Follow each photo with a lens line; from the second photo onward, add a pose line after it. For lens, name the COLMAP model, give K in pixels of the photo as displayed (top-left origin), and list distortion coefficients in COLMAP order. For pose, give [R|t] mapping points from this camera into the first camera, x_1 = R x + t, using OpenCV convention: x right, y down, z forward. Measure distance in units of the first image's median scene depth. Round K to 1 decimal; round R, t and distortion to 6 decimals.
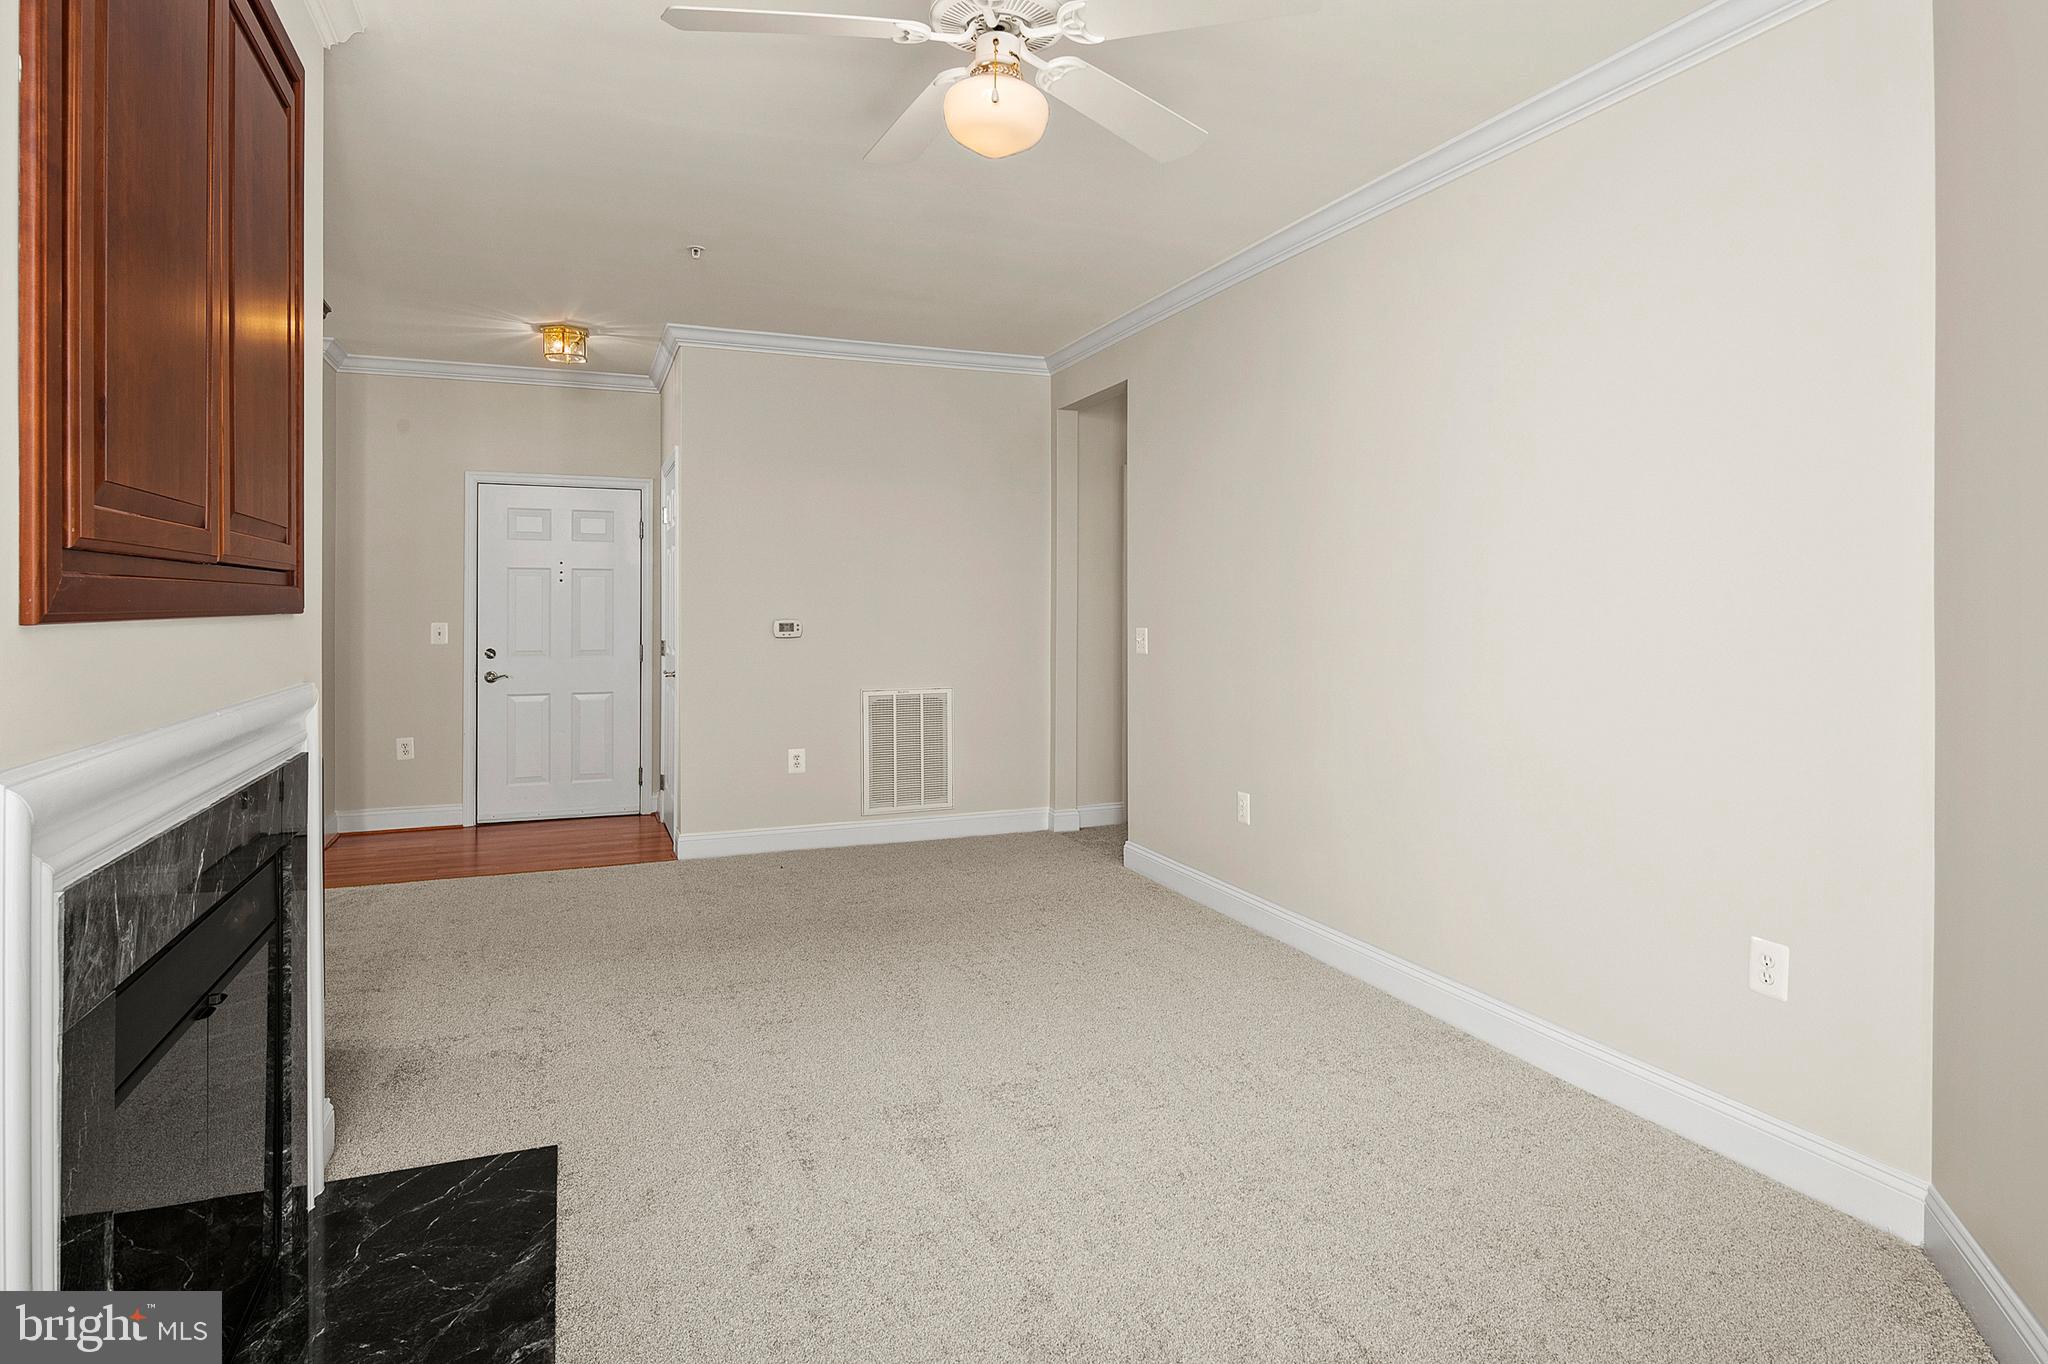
lens RADIAL K [[1121.0, 0, 1021.2], [0, 1121.0, 613.7], [0, 0, 1]] dist [-0.002902, -0.001815]
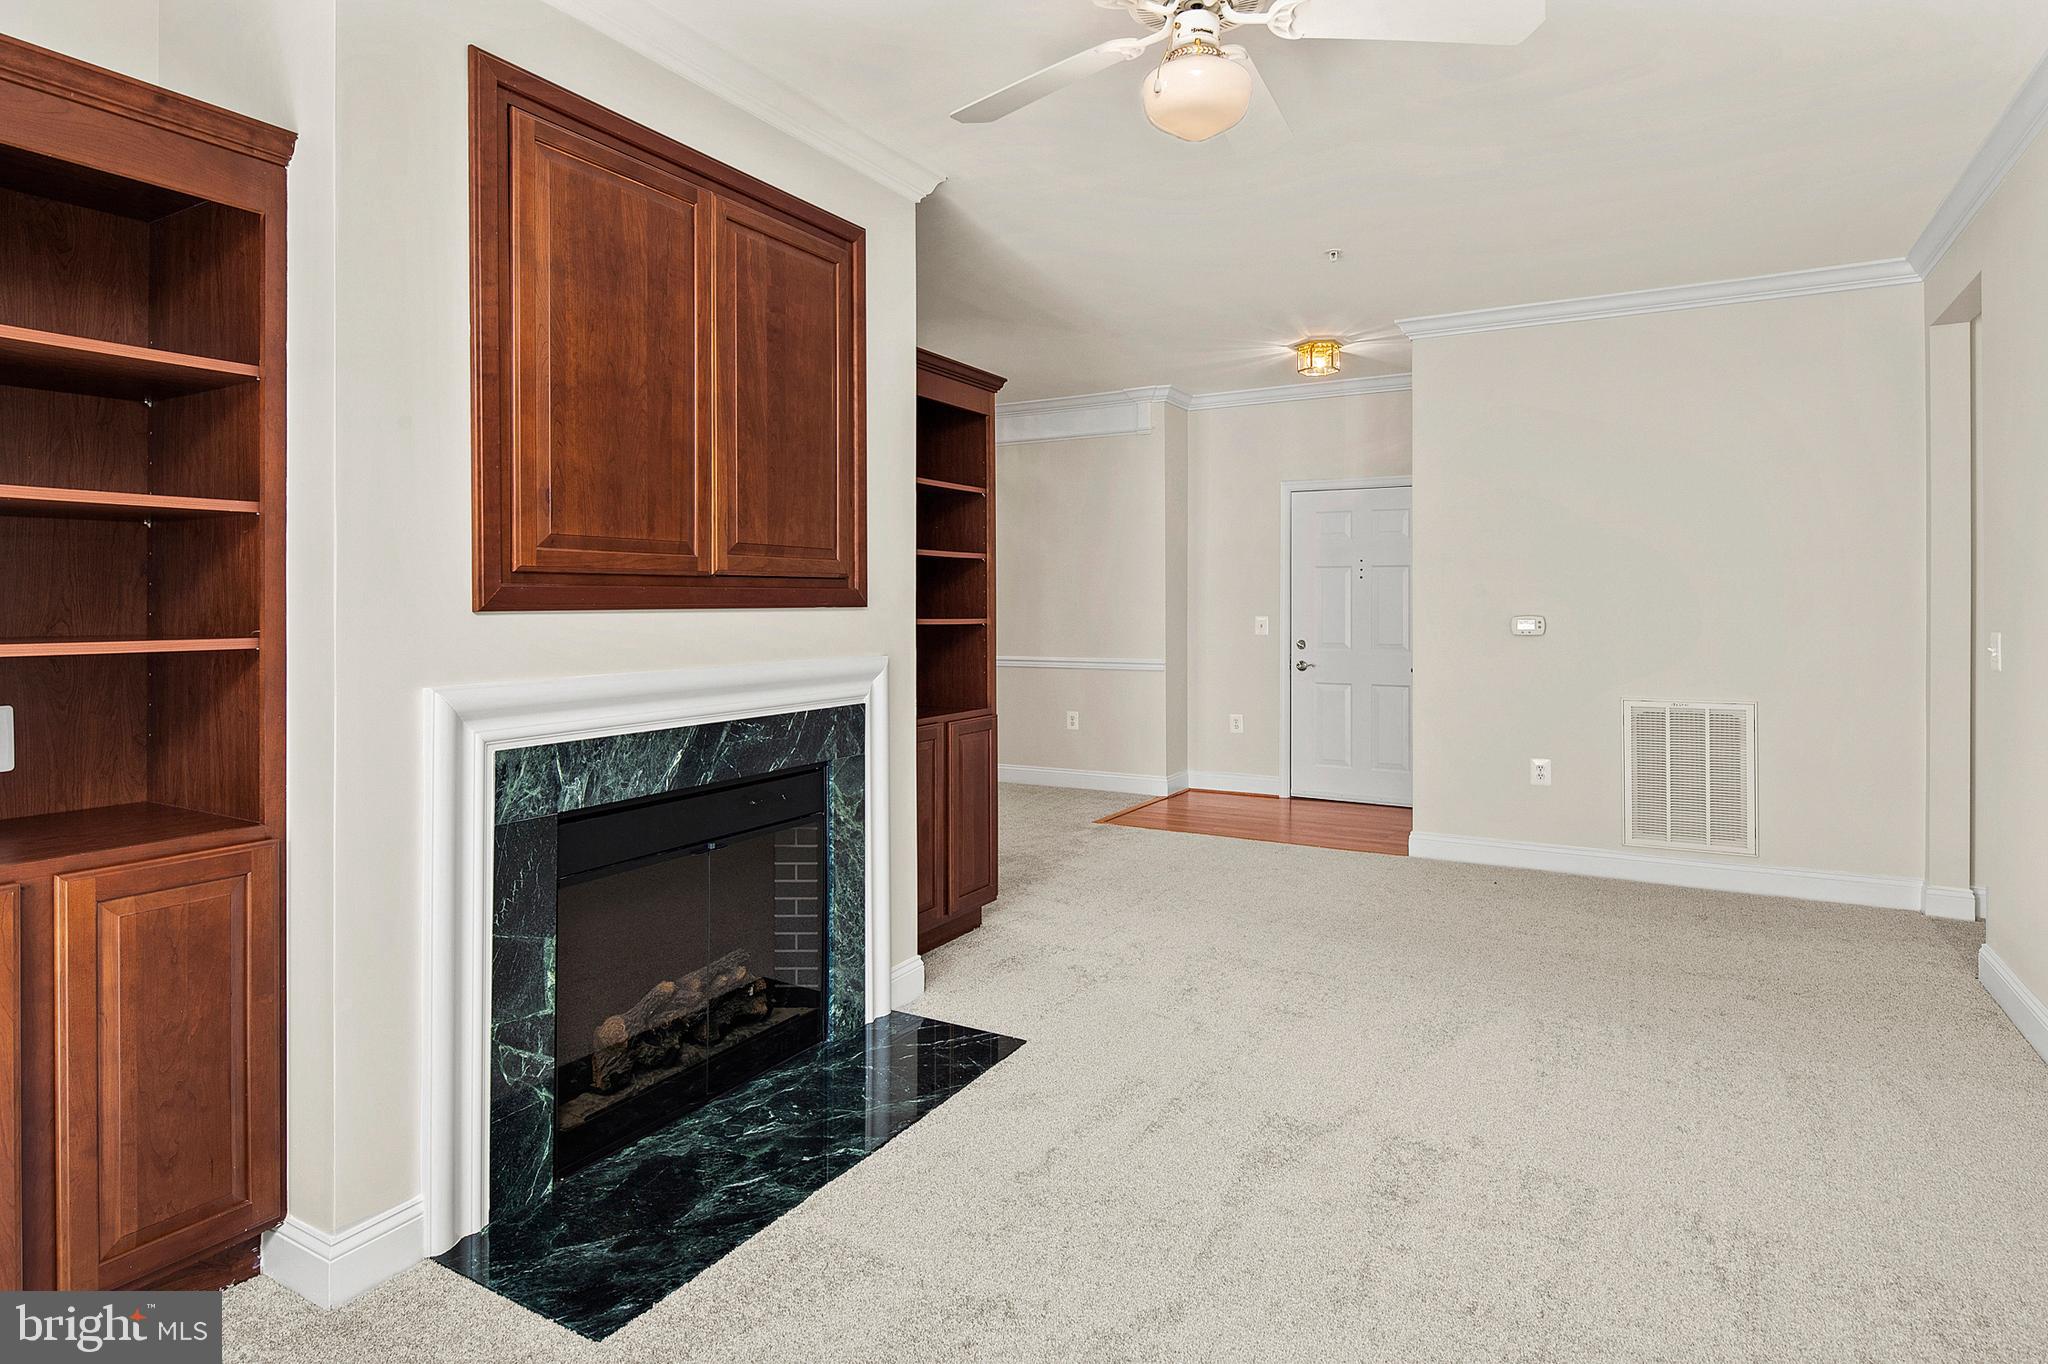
lens RADIAL K [[1121.9, 0, 1022.1], [0, 1121.9, 604.9], [0, 0, 1]] dist [-0.001061, -0.001659]
pose [[0.616367, 0.000685, -0.787459, 0.257668], [-0.003641, 0.999991, -0.001980, -0.000440], [0.787451, 0.004087, 0.616364, 0.110668]]
